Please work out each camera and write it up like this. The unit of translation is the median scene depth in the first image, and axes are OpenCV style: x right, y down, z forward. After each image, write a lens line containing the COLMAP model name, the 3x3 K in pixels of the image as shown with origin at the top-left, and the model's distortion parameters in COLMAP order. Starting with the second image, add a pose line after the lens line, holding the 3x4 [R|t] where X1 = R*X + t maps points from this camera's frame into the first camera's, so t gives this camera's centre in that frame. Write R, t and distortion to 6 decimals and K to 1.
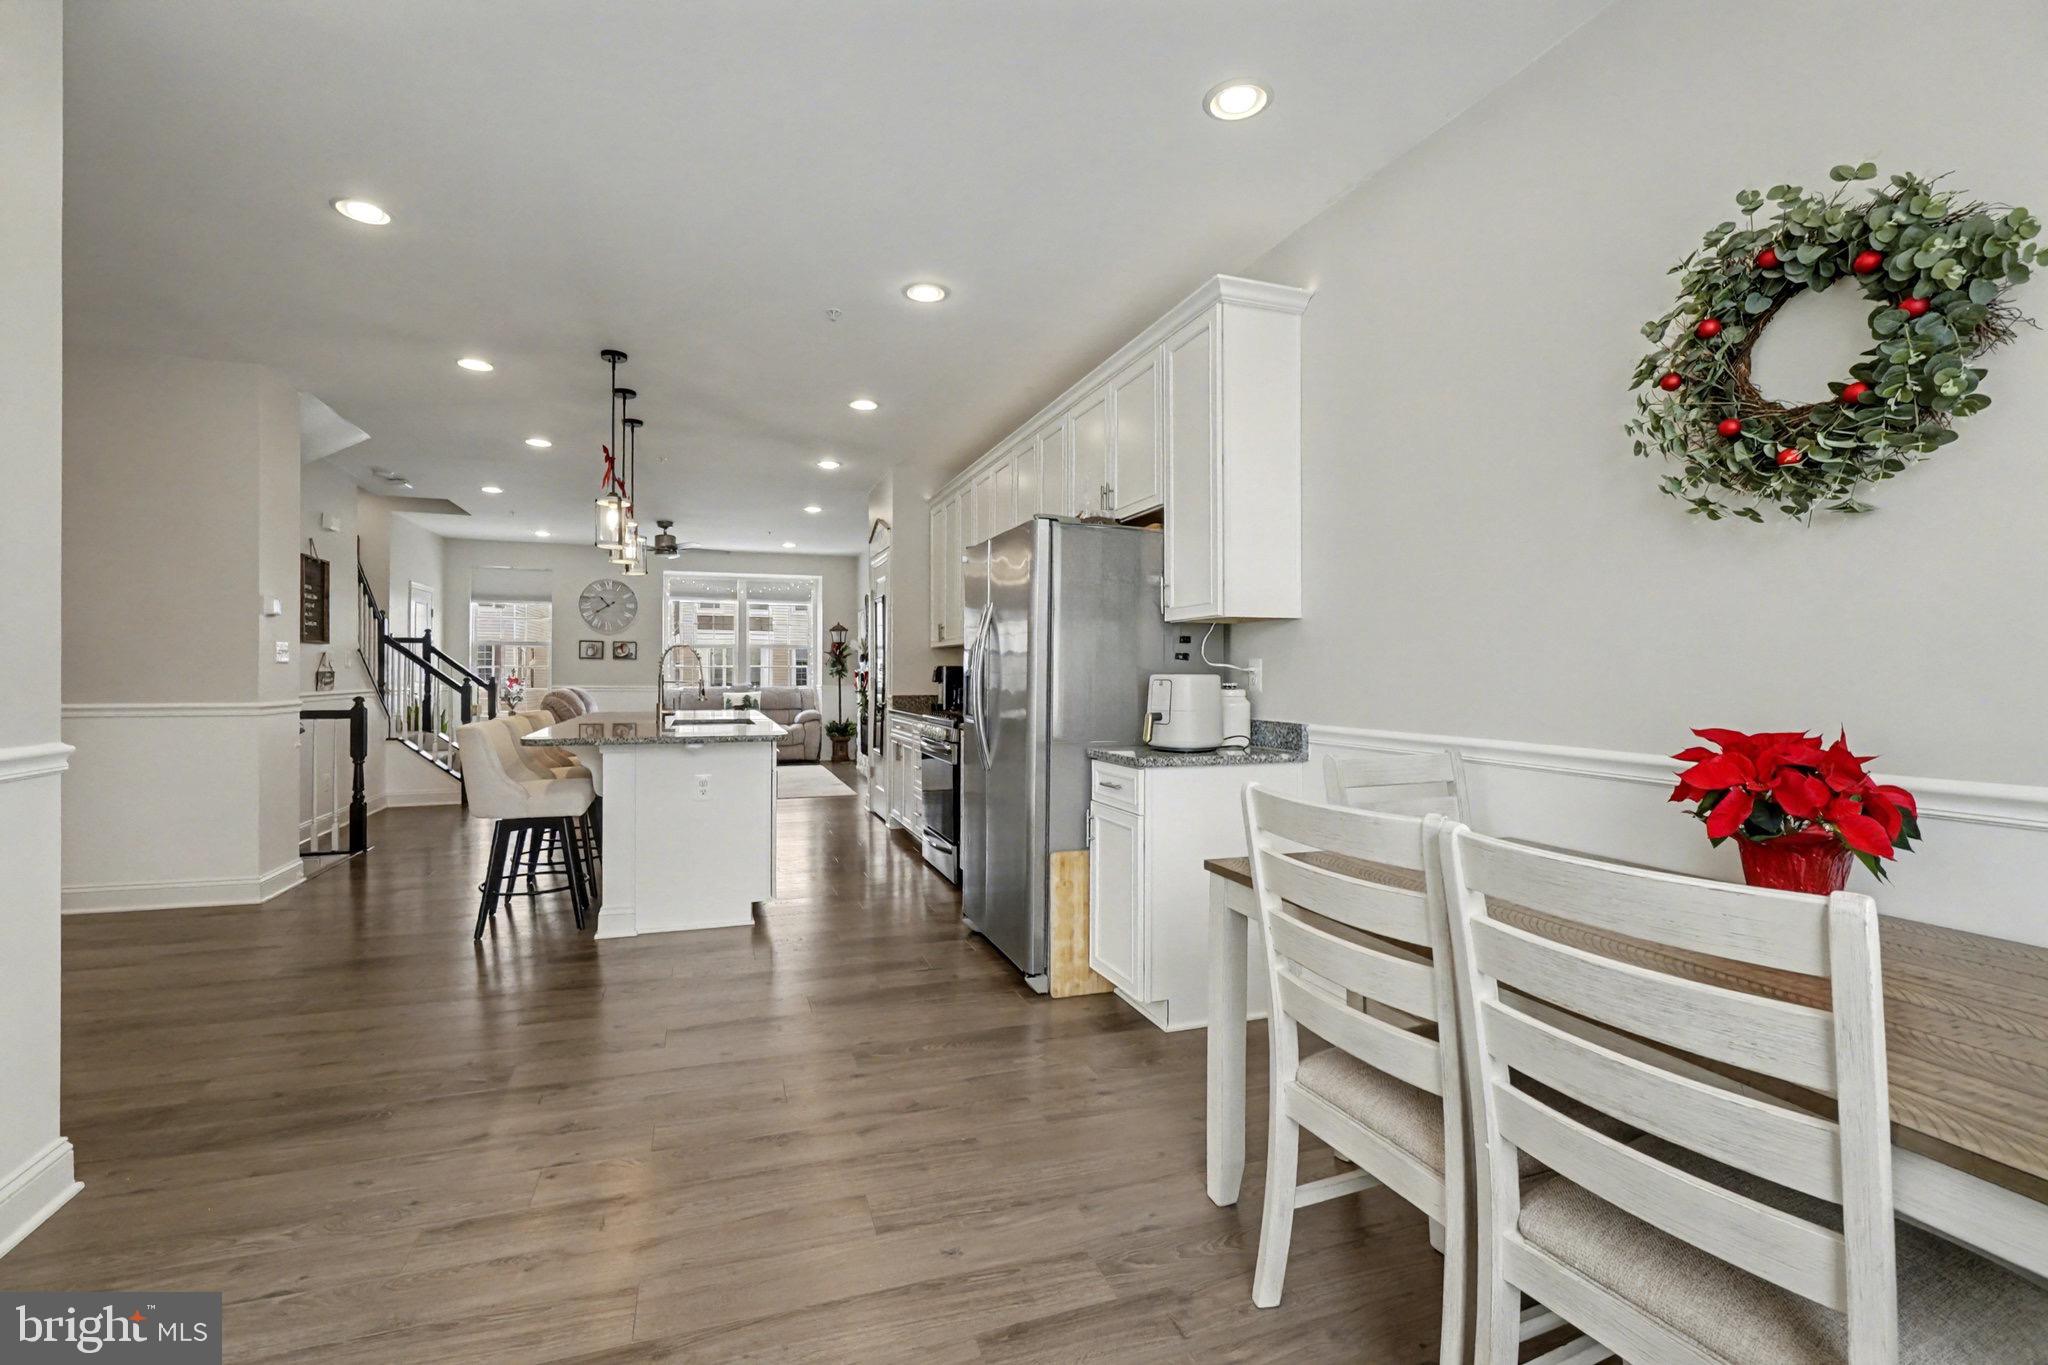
lens RADIAL K [[880.8, 0, 998.3], [0, 880.8, 676.1], [0, 0, 1]] dist [-0.010240, 0.005498]
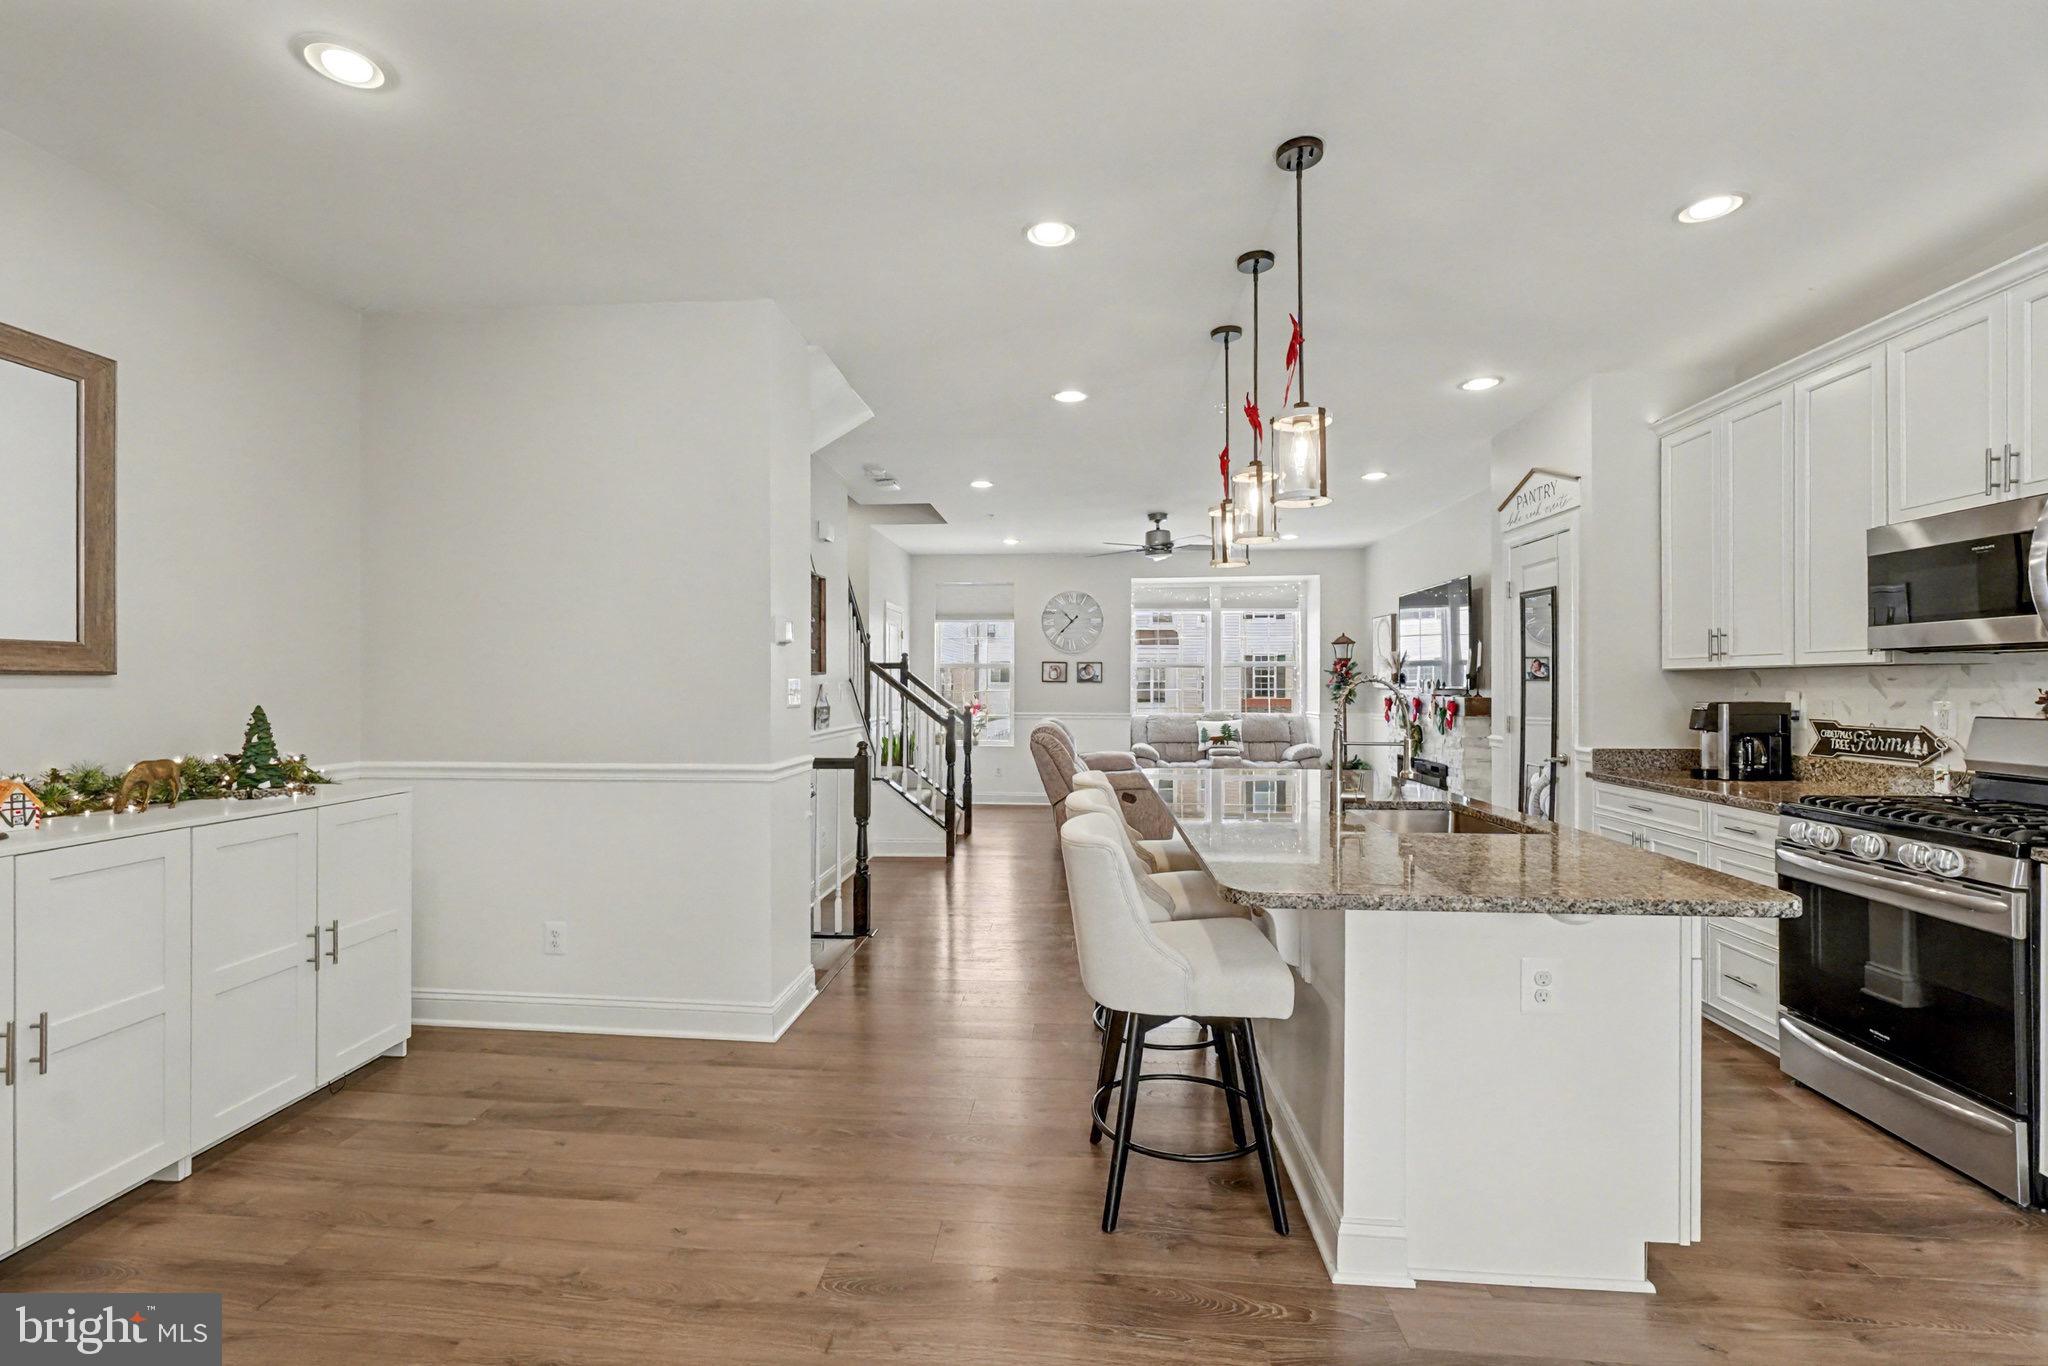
lens RADIAL K [[880.8, 0, 1002.1], [0, 880.8, 688.0], [0, 0, 1]] dist [-0.010240, 0.005498]
pose [[0.914078, -0.003727, -0.405521, -0.180951], [0.003465, 0.999993, -0.001380, -0.015123], [0.405523, -0.000144, 0.914085, 0.200344]]
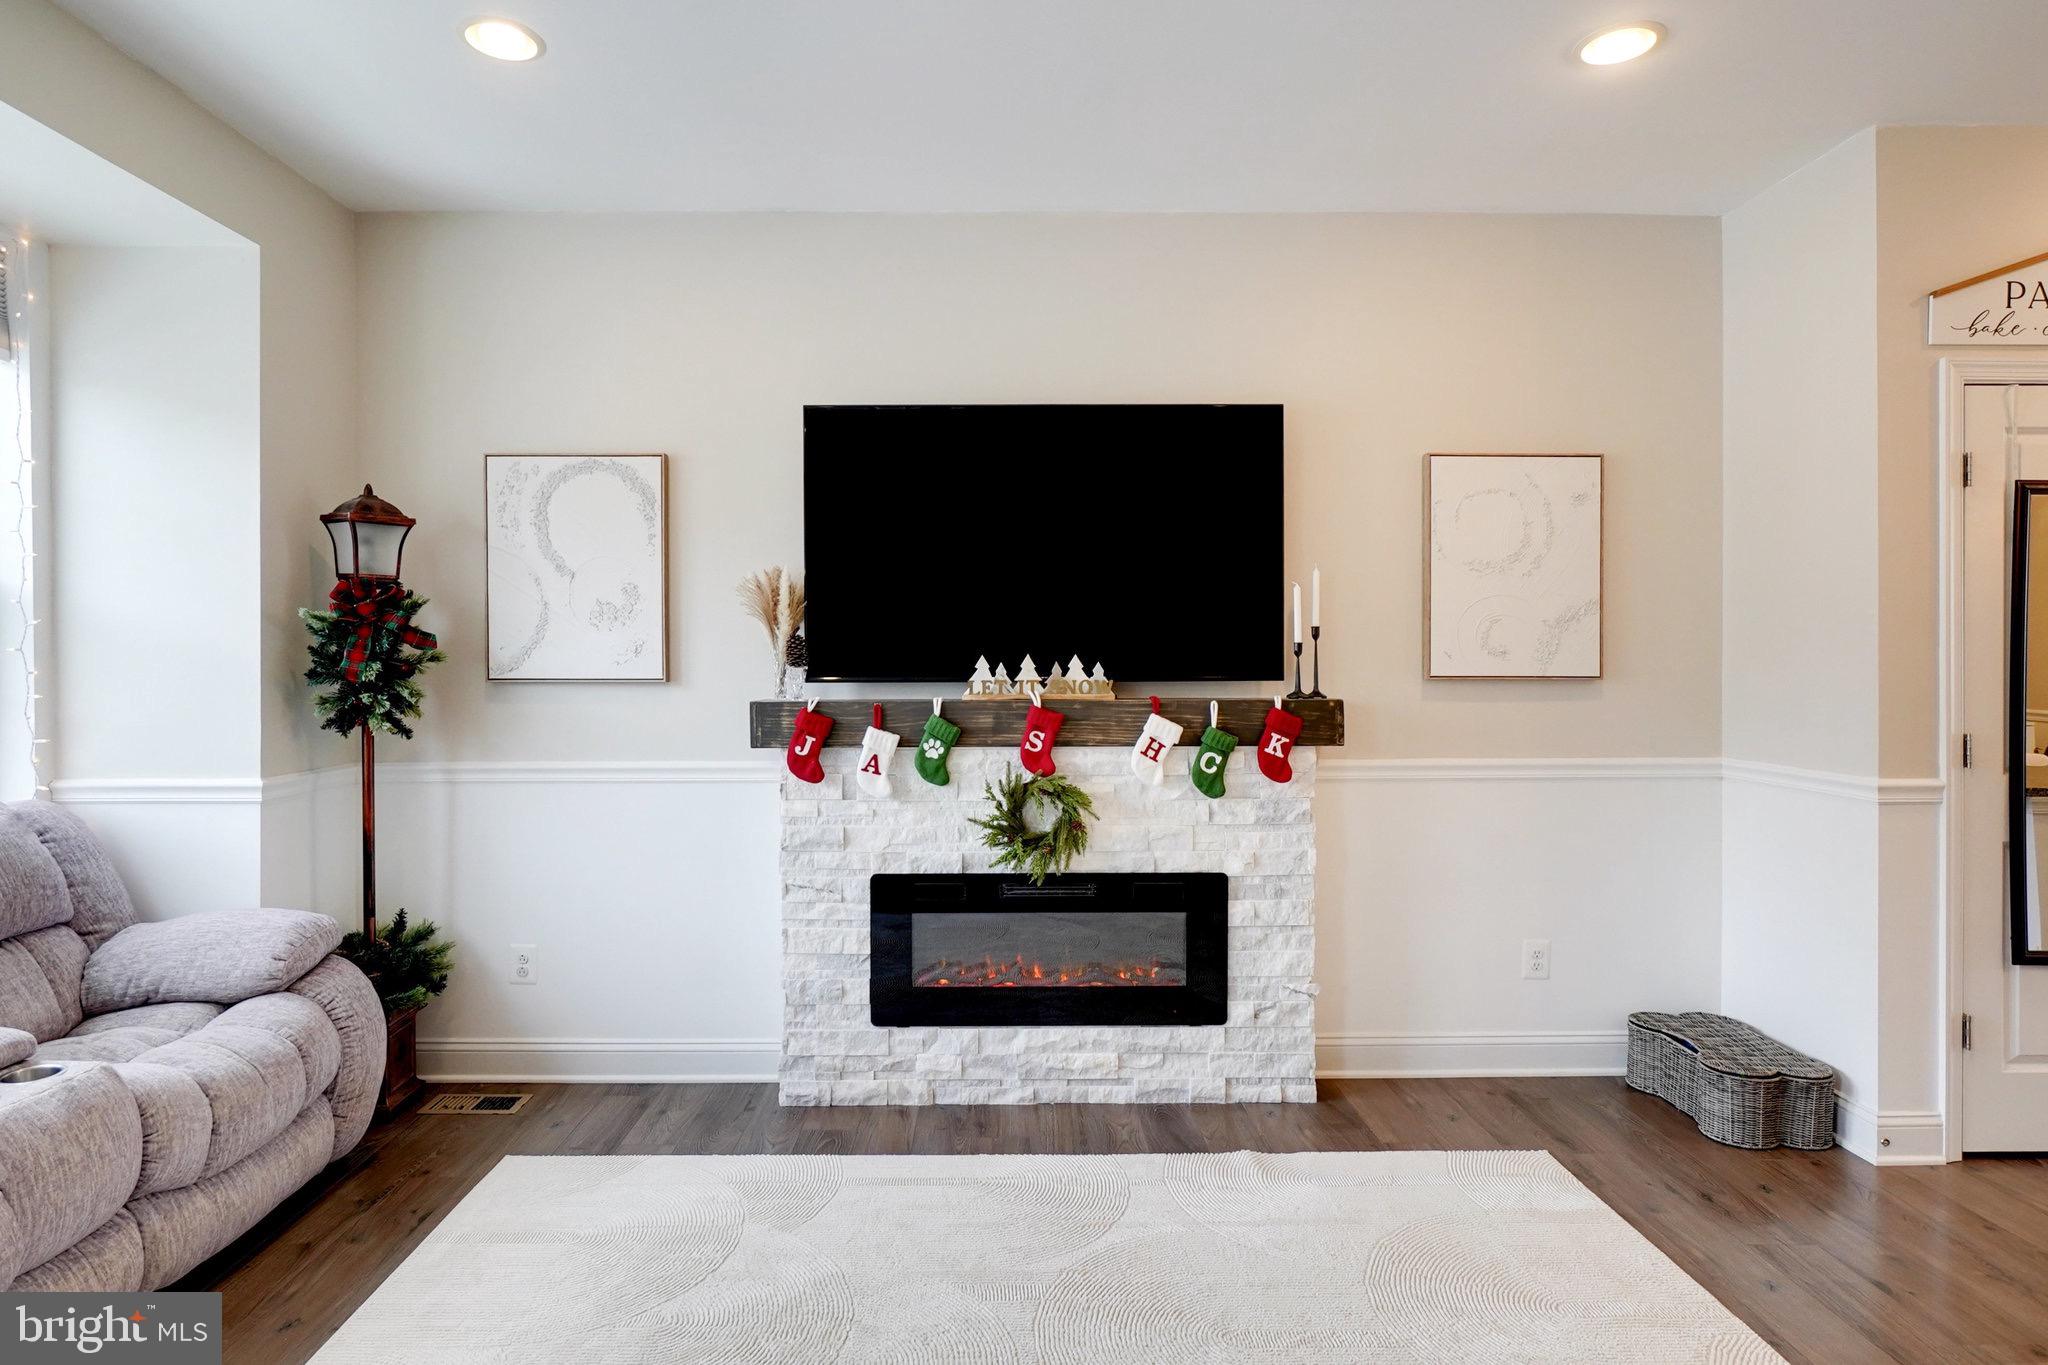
lens RADIAL K [[1063.6, 0, 985.7], [0, 1063.6, 682.6], [0, 0, 1]] dist [-0.011837, 0.006474]
pose [[0.313674, -0.013596, 0.949433, -0.493905], [0.006657, 0.999904, 0.012119, -0.017931], [-0.949507, 0.002519, 0.313735, 0.984366]]
